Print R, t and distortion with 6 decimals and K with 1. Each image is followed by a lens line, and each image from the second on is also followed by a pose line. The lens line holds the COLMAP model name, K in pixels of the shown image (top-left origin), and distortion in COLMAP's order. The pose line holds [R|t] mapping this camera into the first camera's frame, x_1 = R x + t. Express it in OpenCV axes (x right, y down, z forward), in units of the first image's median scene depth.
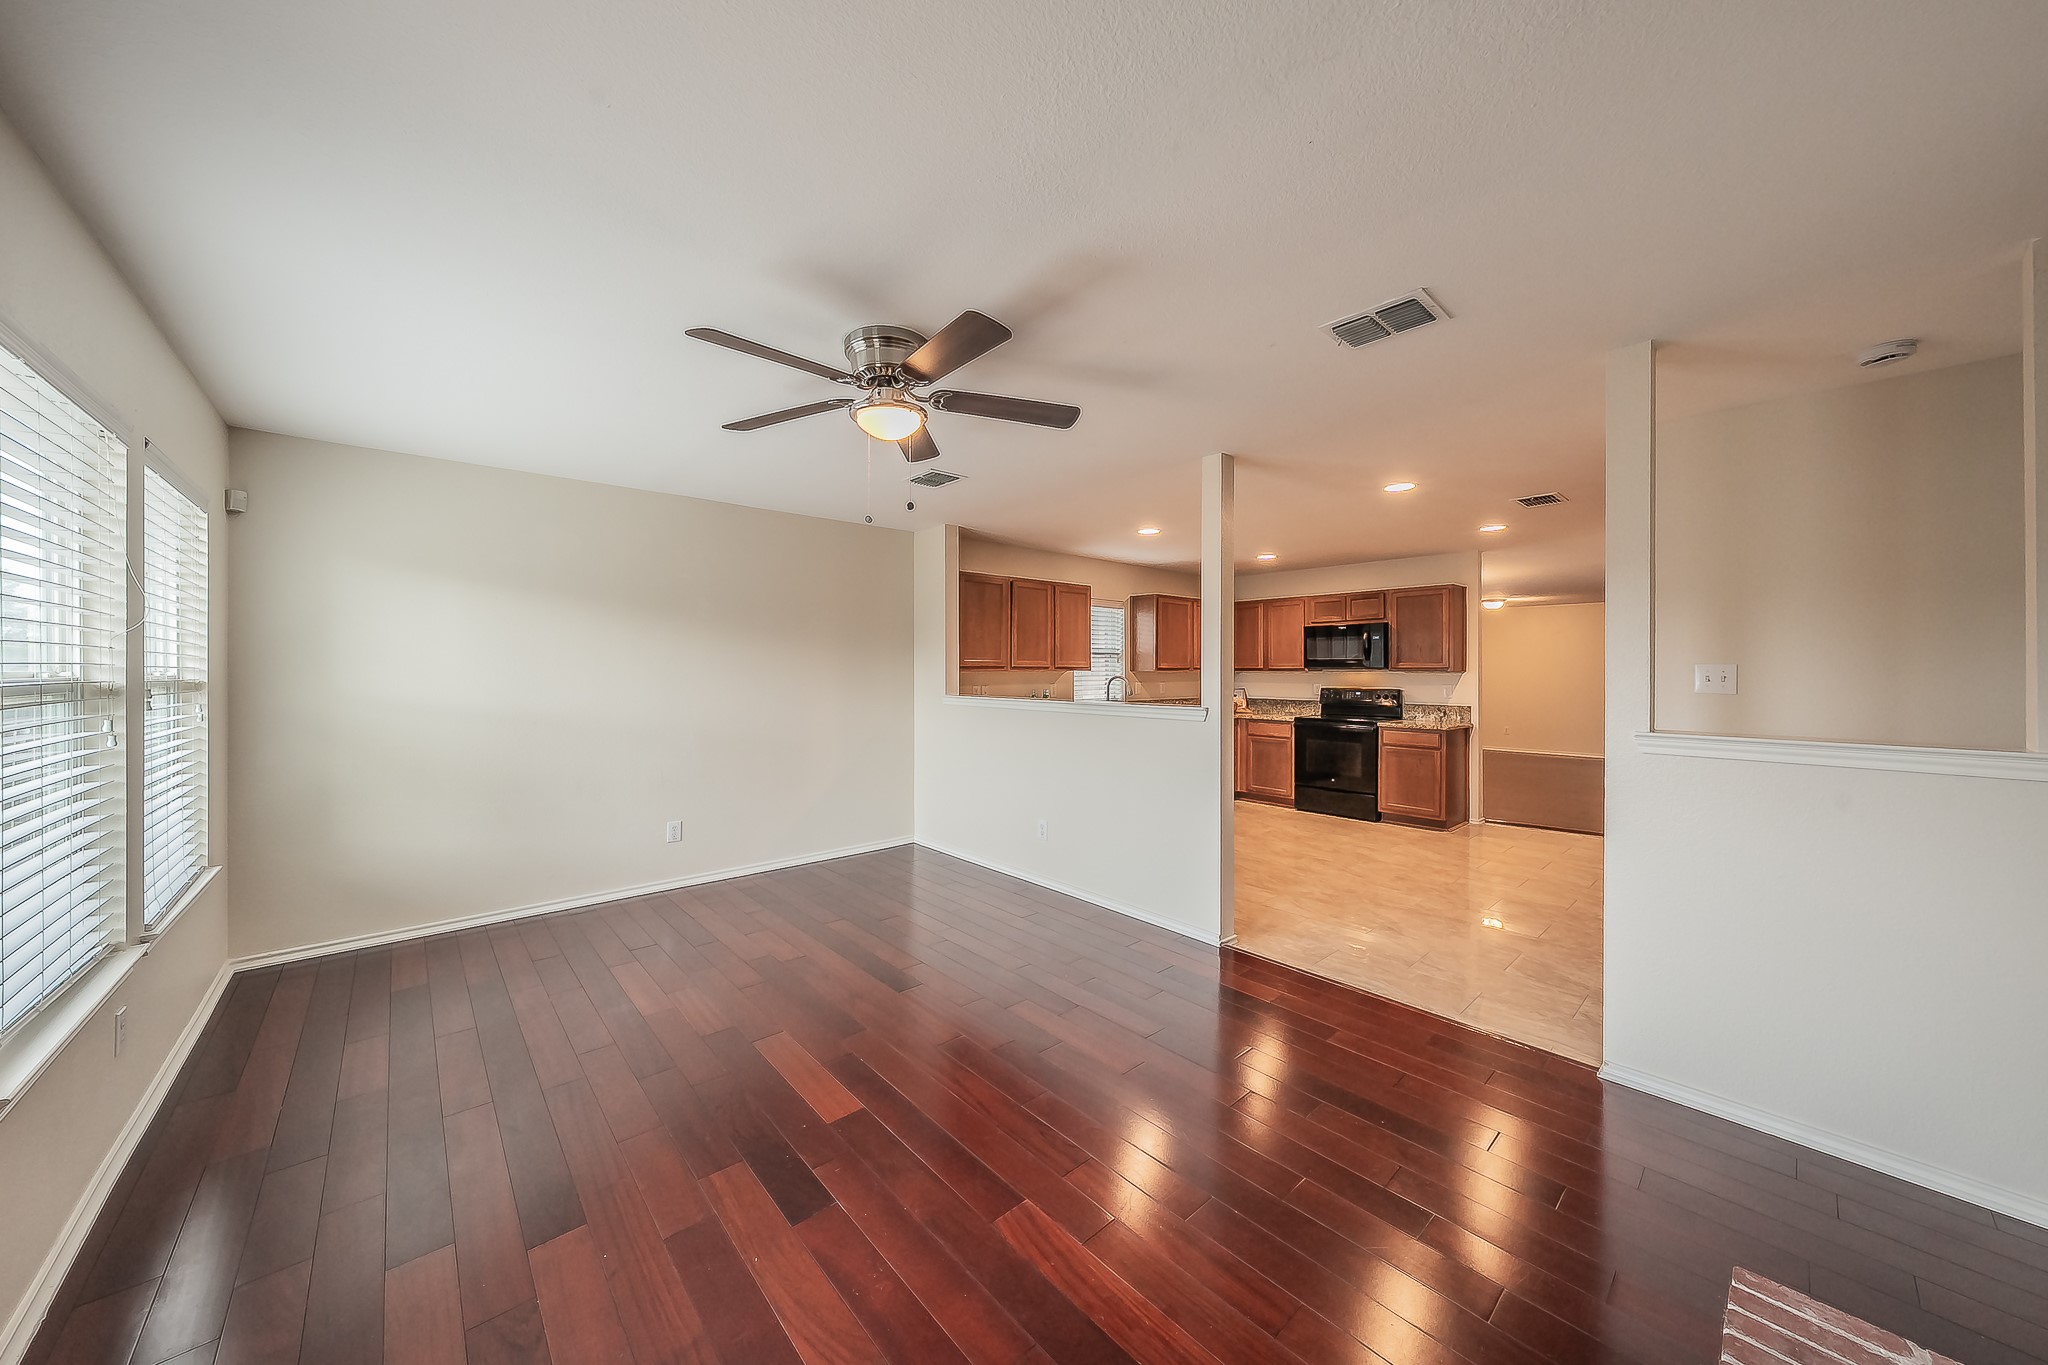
lens RADIAL K [[700.3, 0, 1004.0], [0, 700.3, 673.4], [0, 0, 1]] dist [-0.000261, -0.000264]
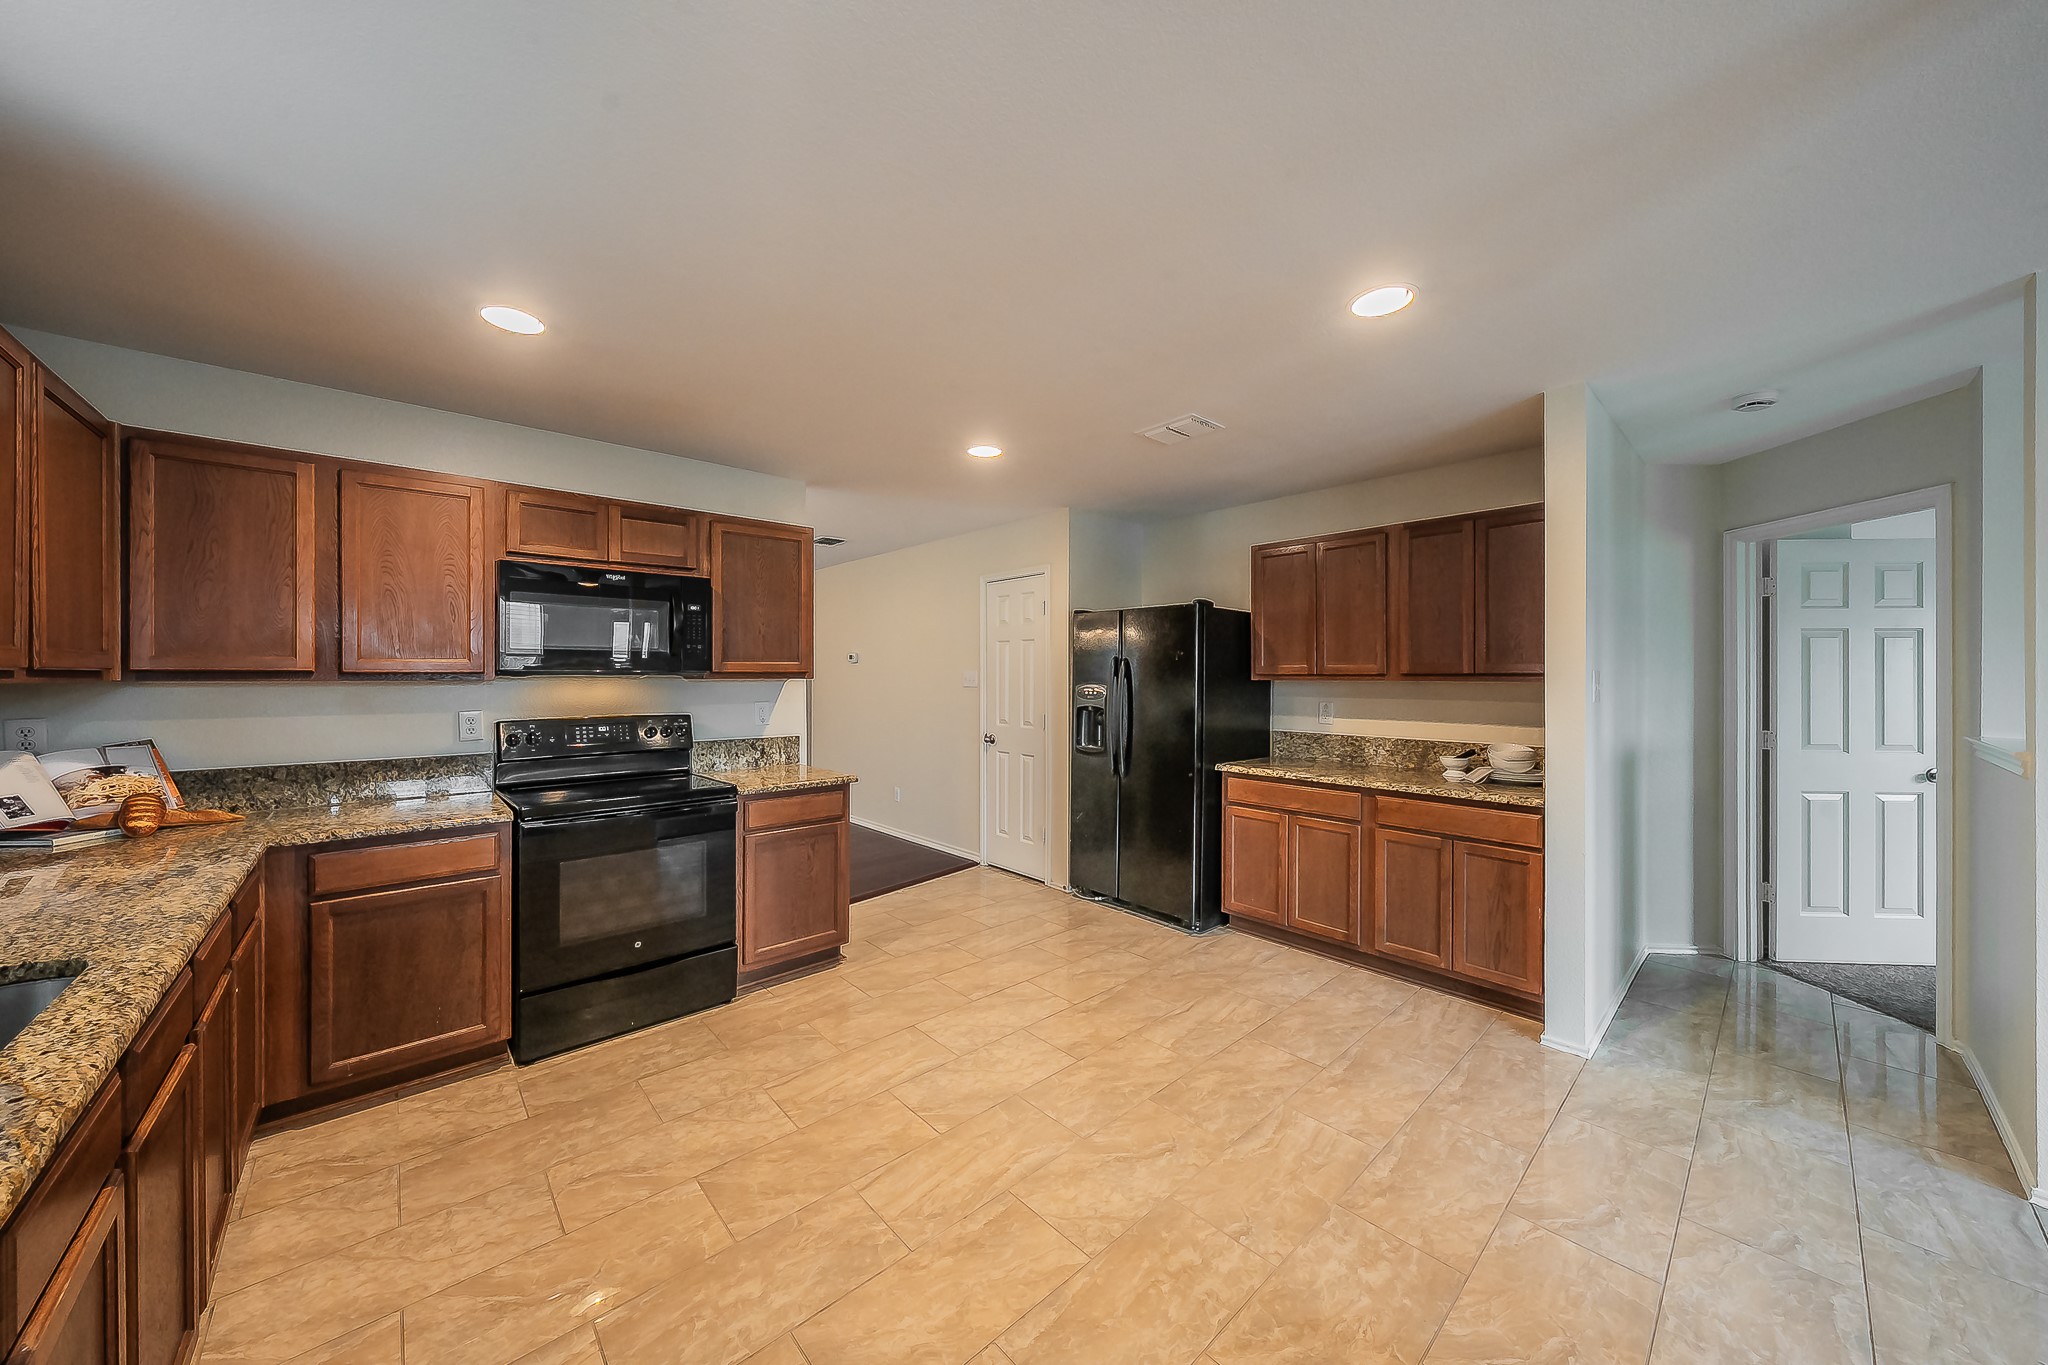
lens RADIAL K [[704.5, 0, 1027.0], [0, 704.5, 670.5], [0, 0, 1]] dist [0.001495, -0.000056]
pose [[-0.031597, 0.005048, 0.999488, 0.051119], [0.003616, 0.999981, -0.004936, -0.005860], [-0.999494, 0.003458, -0.031615, 0.812081]]
